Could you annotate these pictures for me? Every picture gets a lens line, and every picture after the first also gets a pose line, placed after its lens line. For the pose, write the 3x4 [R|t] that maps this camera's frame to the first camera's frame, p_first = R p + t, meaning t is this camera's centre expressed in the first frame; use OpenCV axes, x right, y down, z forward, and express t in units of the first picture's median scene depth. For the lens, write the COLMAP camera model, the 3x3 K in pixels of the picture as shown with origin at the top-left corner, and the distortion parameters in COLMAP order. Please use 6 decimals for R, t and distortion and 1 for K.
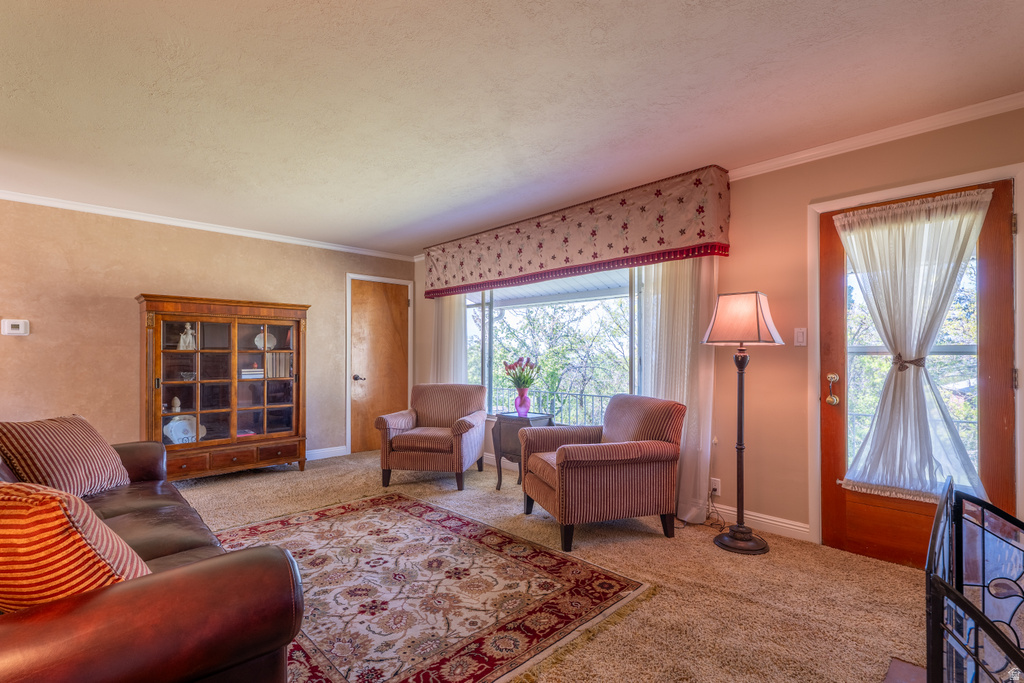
lens RADIAL K [[479.6, 0, 512.0], [0, 479.6, 341.5], [0, 0, 1]] dist [0.002482, -0.000303]
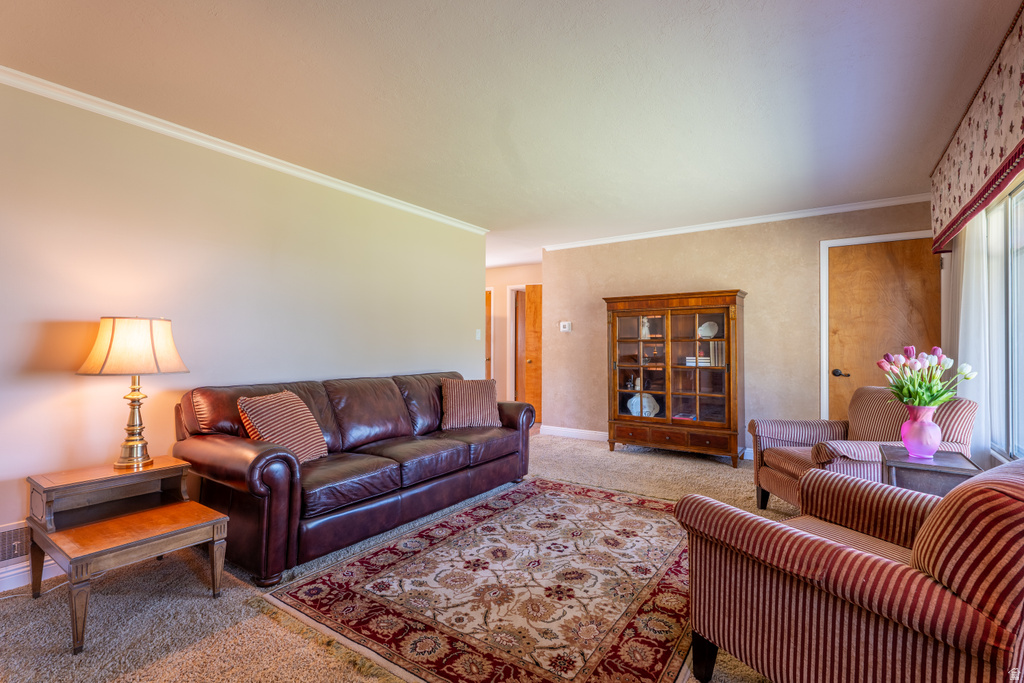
lens RADIAL K [[469.2, 0, 512.0], [0, 469.2, 341.5], [0, 0, 1]] dist [-0.002536, -0.000219]
pose [[0.200441, -0.006258, -0.979686, 0.531764], [0.026776, 0.999641, -0.000907, 0.018313], [0.979340, -0.026050, 0.200536, 0.567327]]
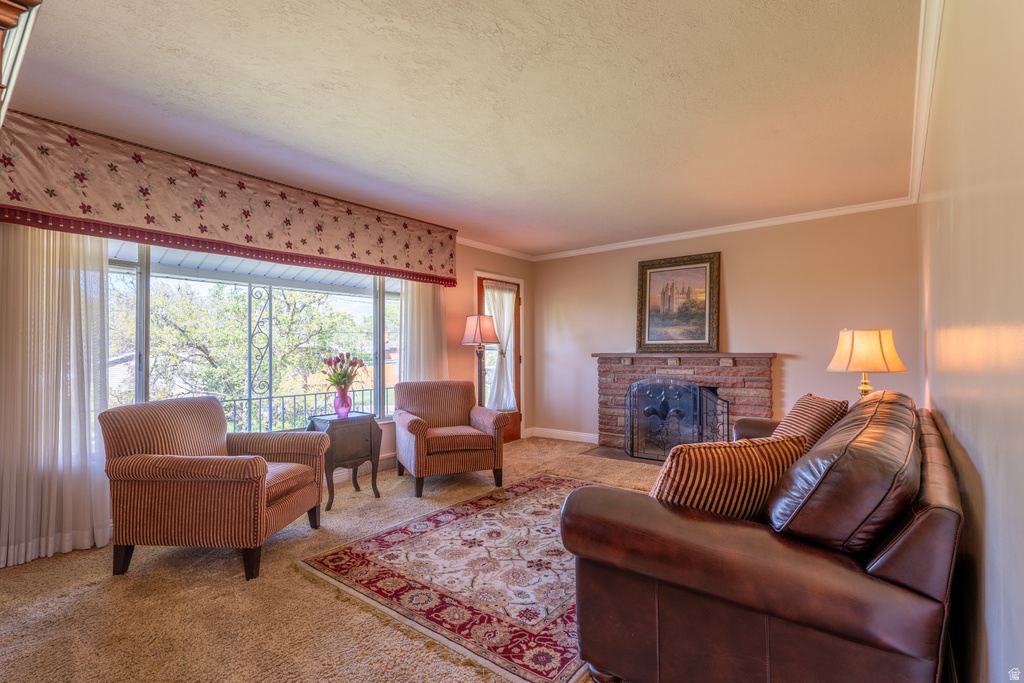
lens RADIAL K [[479.6, 0, 512.0], [0, 479.6, 341.5], [0, 0, 1]] dist [0.002482, -0.000303]
pose [[-0.128304, 0.019199, 0.991549, -1.123707], [-0.026978, 0.999375, -0.022841, 0.027740], [-0.991368, -0.029681, -0.127706, 0.980257]]
